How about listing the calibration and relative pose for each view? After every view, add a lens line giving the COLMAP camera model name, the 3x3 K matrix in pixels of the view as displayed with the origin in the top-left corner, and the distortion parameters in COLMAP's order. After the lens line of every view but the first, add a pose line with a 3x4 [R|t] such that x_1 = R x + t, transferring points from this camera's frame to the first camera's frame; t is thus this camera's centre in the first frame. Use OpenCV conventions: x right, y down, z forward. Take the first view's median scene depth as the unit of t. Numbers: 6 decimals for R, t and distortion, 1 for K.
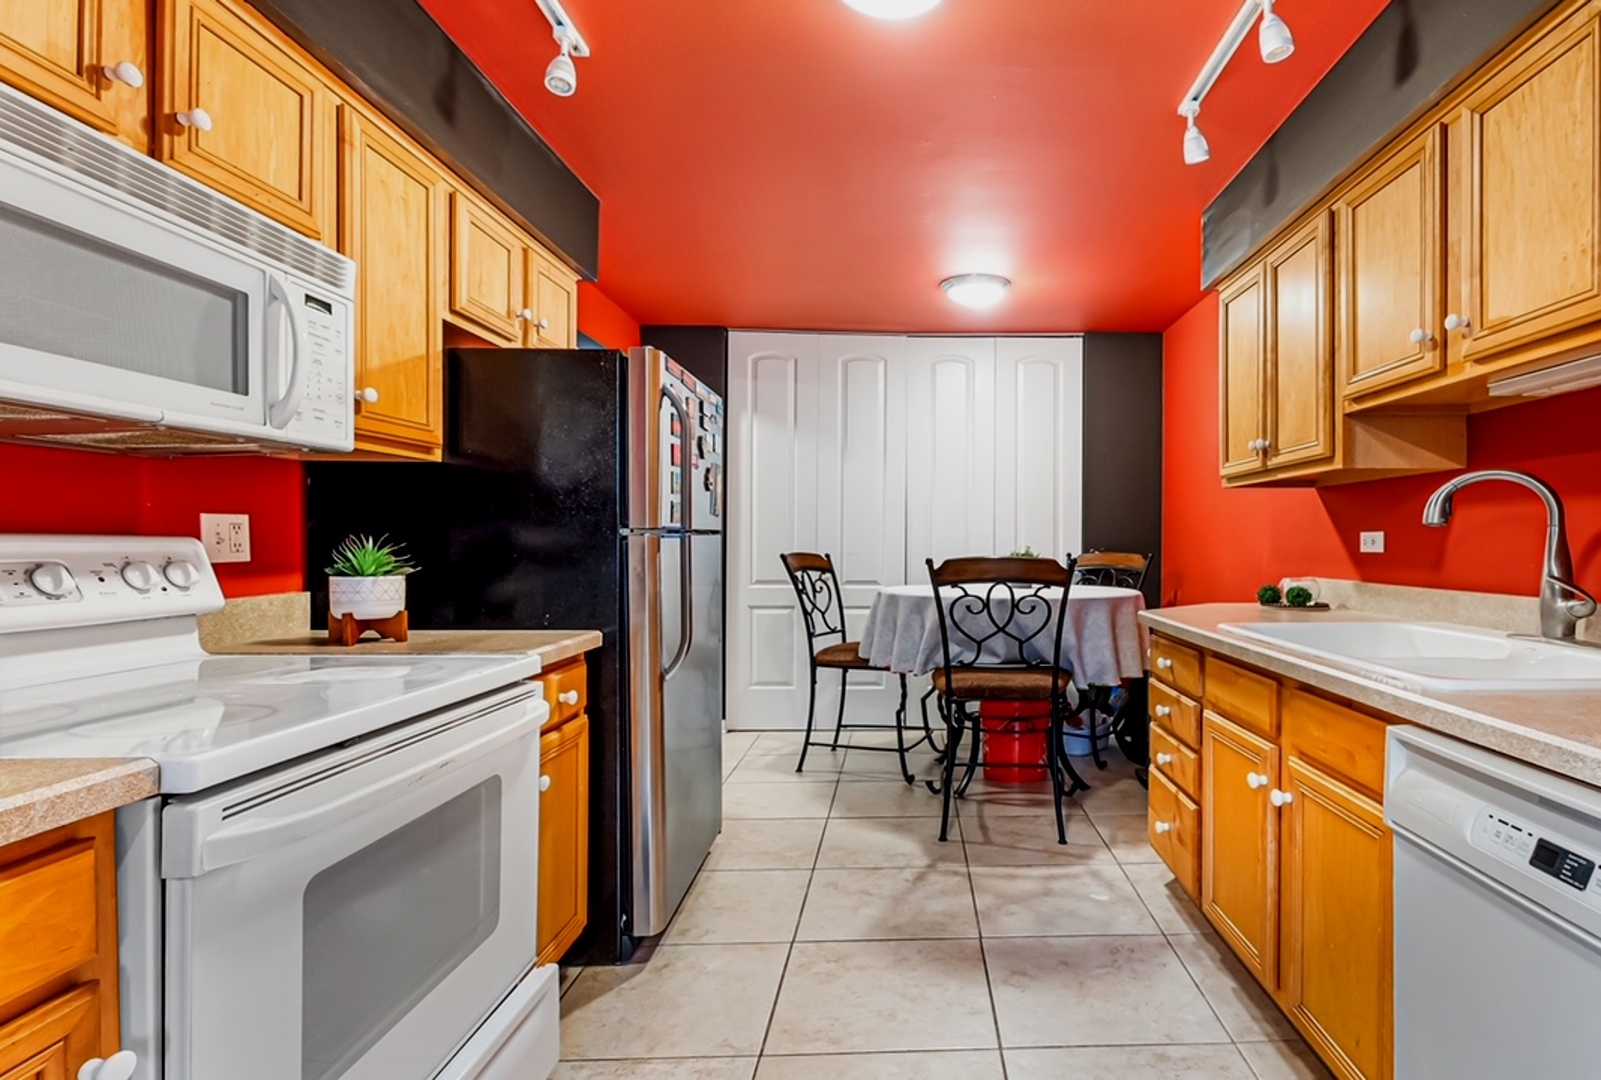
lens RADIAL K [[740.2, 0, 800.5], [0, 740.2, 540.0], [0, 0, 1]] dist [0.001870, 0.000227]
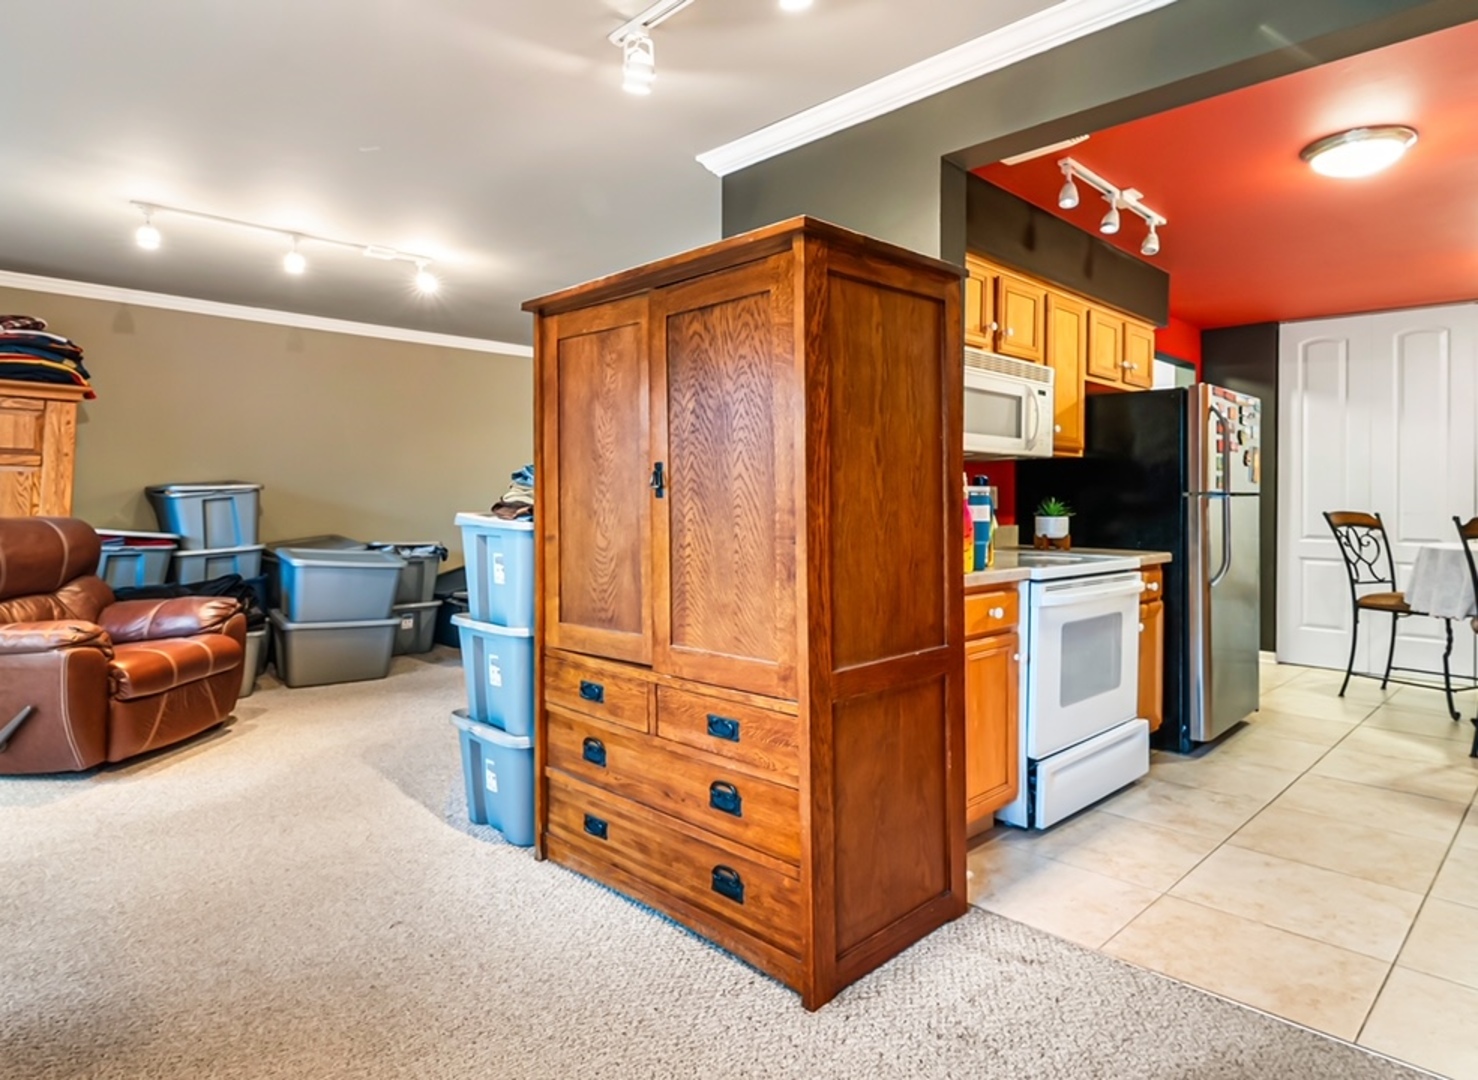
lens RADIAL K [[1129.9, 0, 739.0], [0, 1129.9, 501.0], [0, 0, 1]] dist [0.010197, 0.007300]
pose [[0.817438, 0.003705, -0.576005, 0.377572], [-0.003449, 0.999993, 0.001537, 0.002718], [0.576006, 0.000730, 0.817445, -1.537212]]
